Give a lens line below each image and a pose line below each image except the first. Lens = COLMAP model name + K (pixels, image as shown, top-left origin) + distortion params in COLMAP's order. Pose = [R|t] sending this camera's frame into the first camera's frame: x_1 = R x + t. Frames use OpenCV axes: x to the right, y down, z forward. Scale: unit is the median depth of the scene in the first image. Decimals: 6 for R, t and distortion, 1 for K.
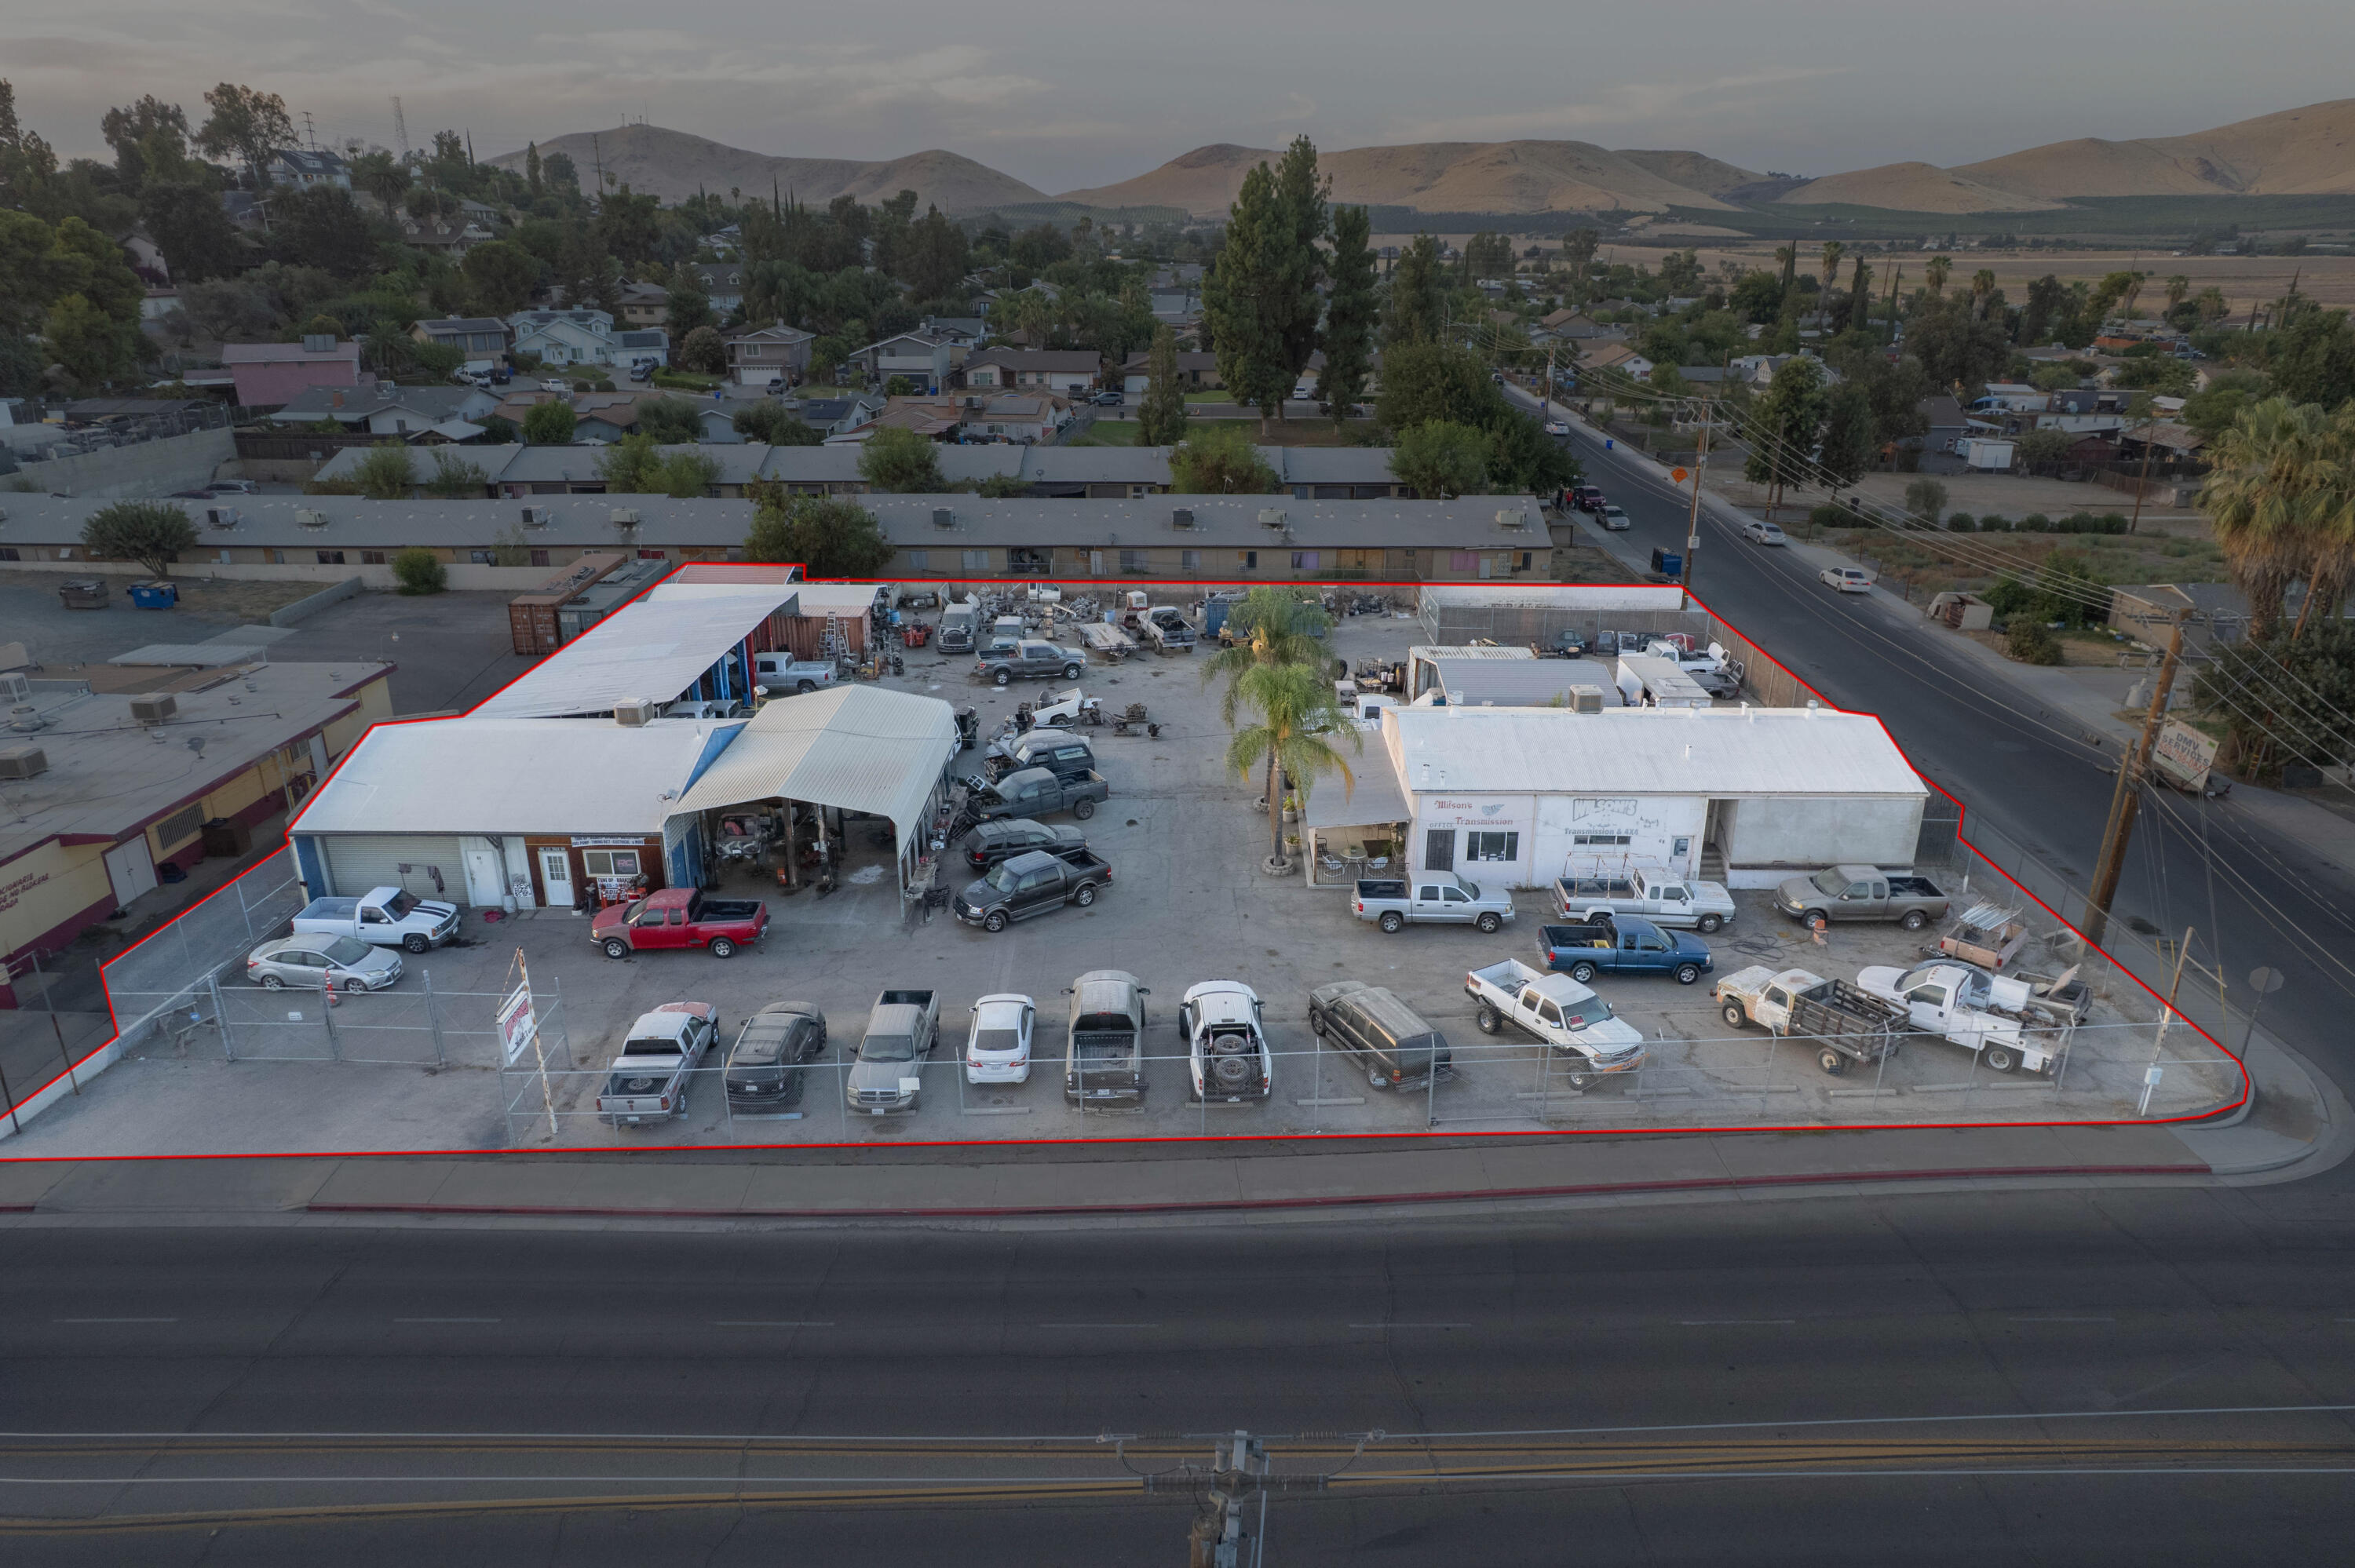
lens RADIAL K [[1505.3, 0, 1193.2], [0, 1505.3, 793.2], [0, 0, 1]] dist [-0.072203, 0.070737]
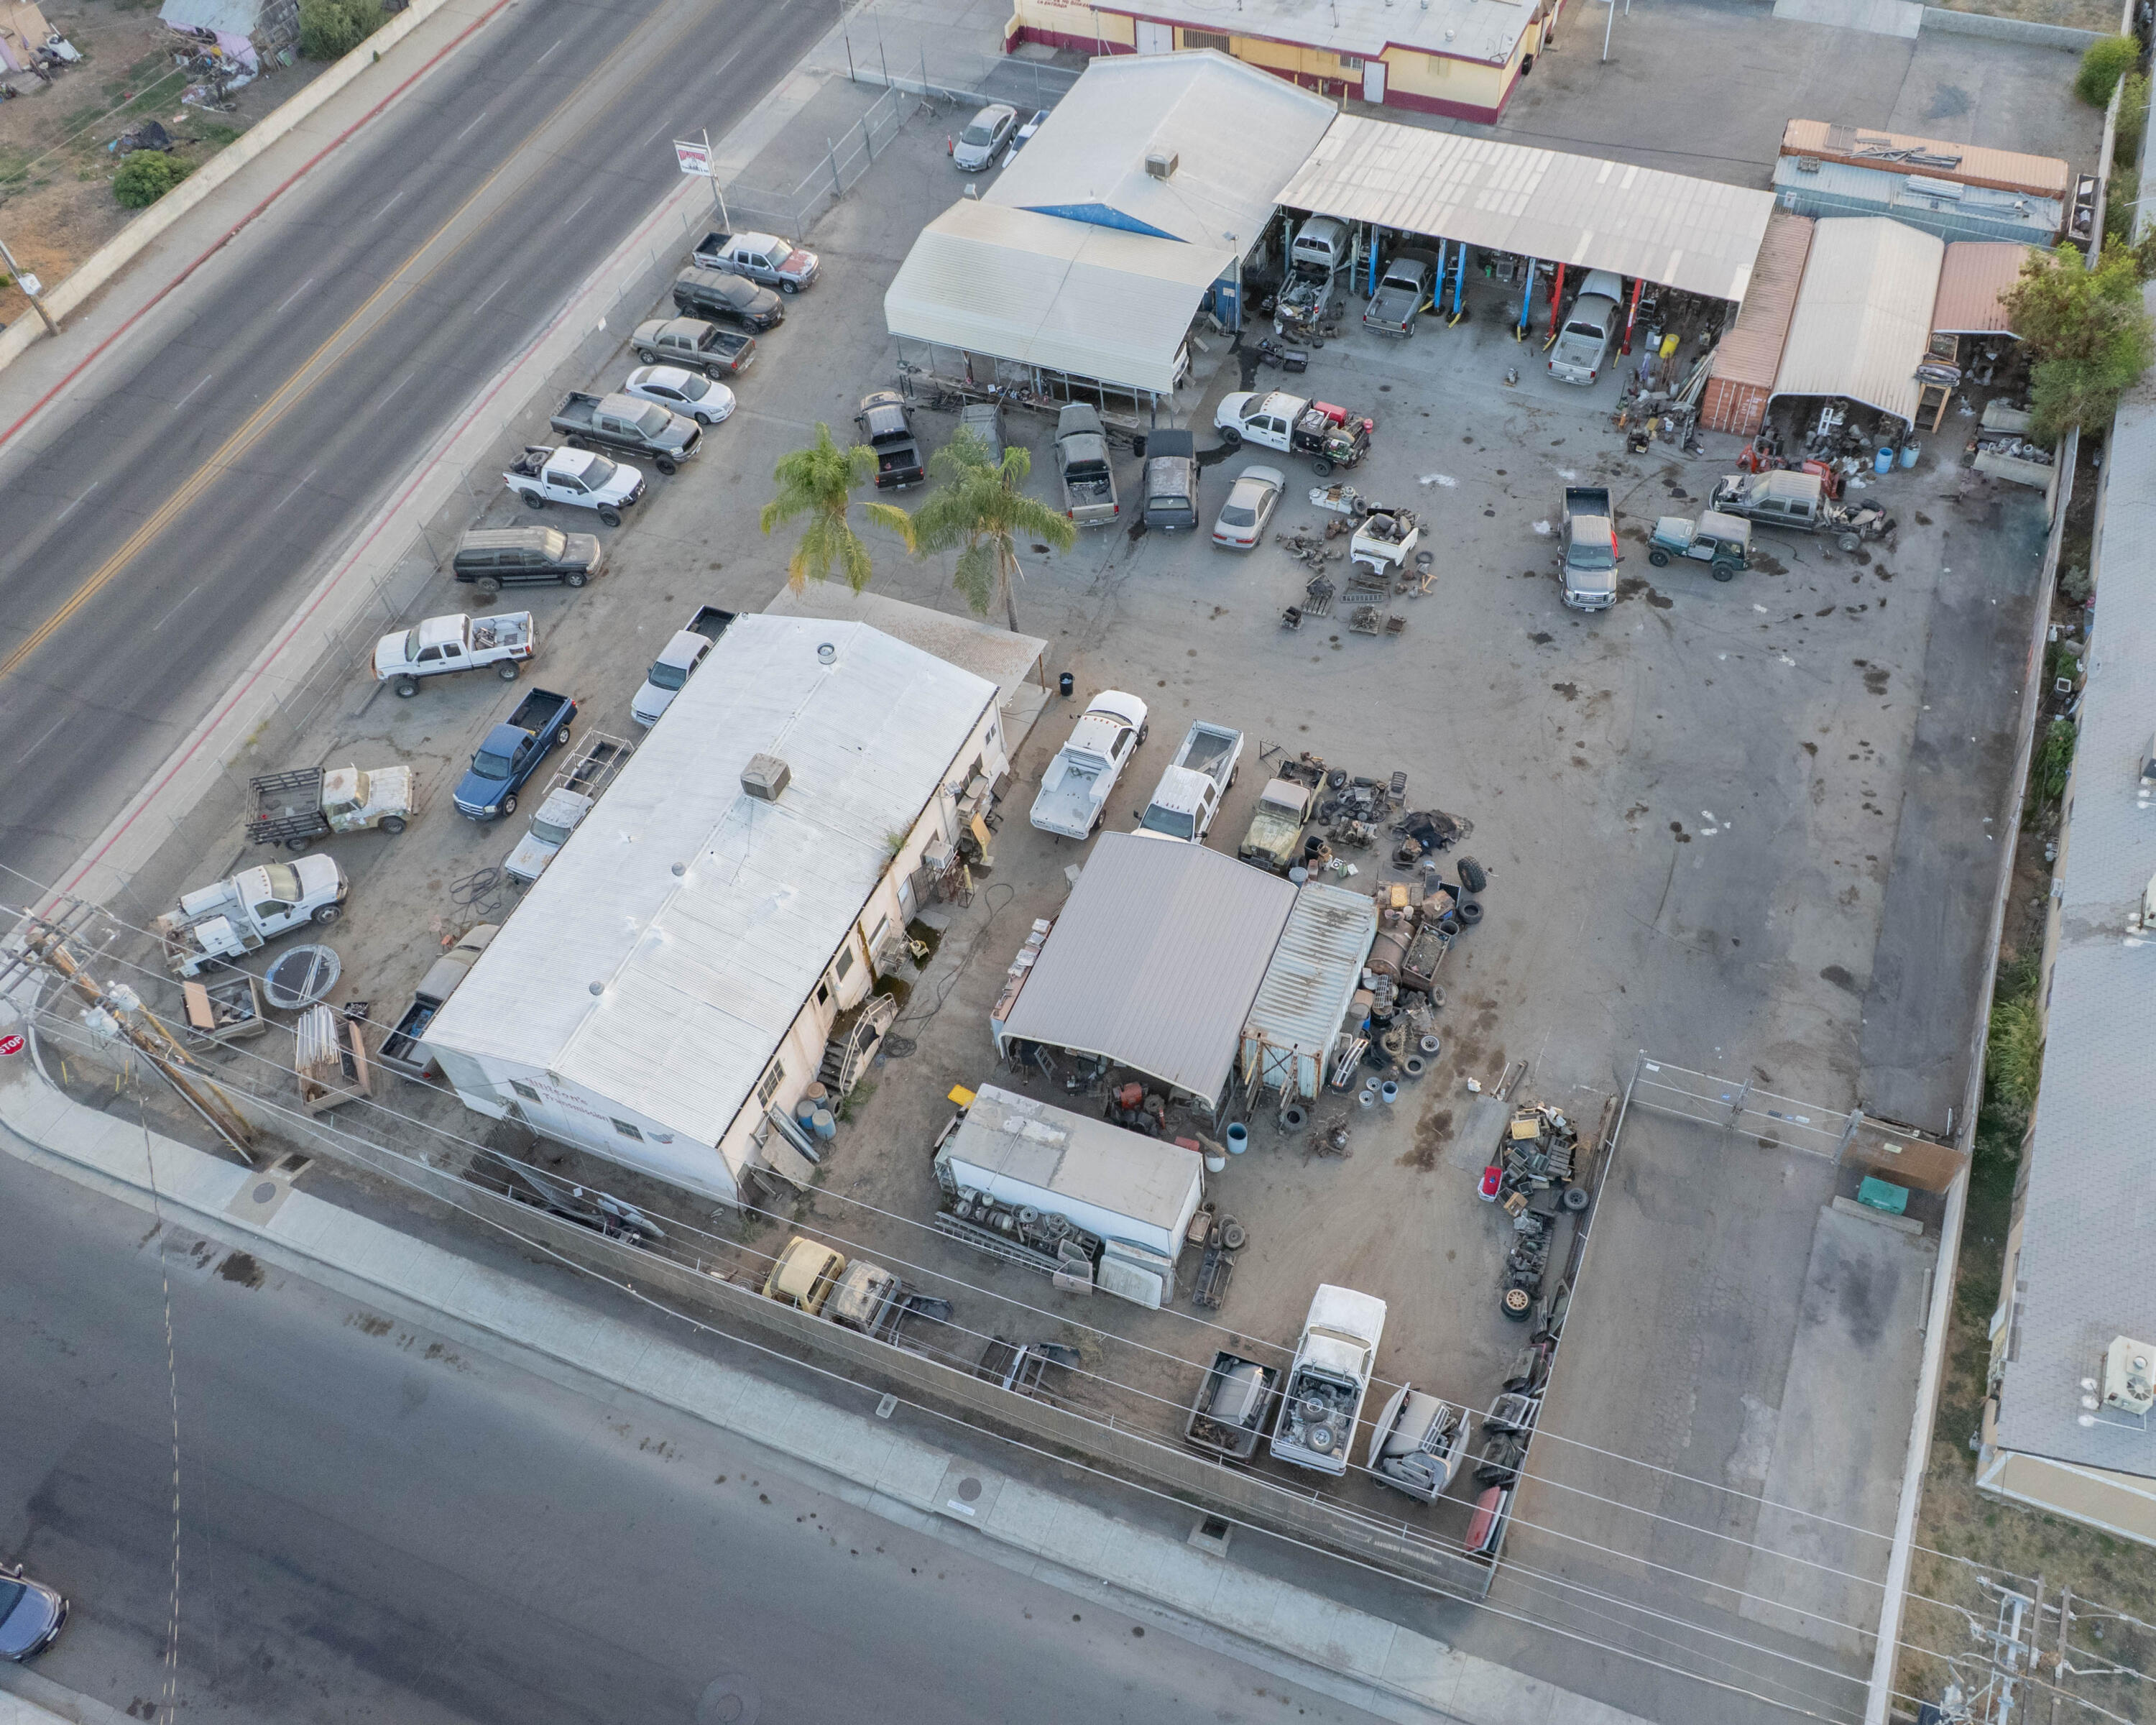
lens RADIAL K [[1828.8, 0, 1211.6], [0, 1828.8, 865.0], [0, 0, 1]] dist [-0.056525, 0.041582]
pose [[-0.354262, 0.743695, -0.566936, 0.484775], [-0.315914, 0.475435, 0.821072, -0.582877], [0.880169, 0.469977, 0.066515, 0.737902]]
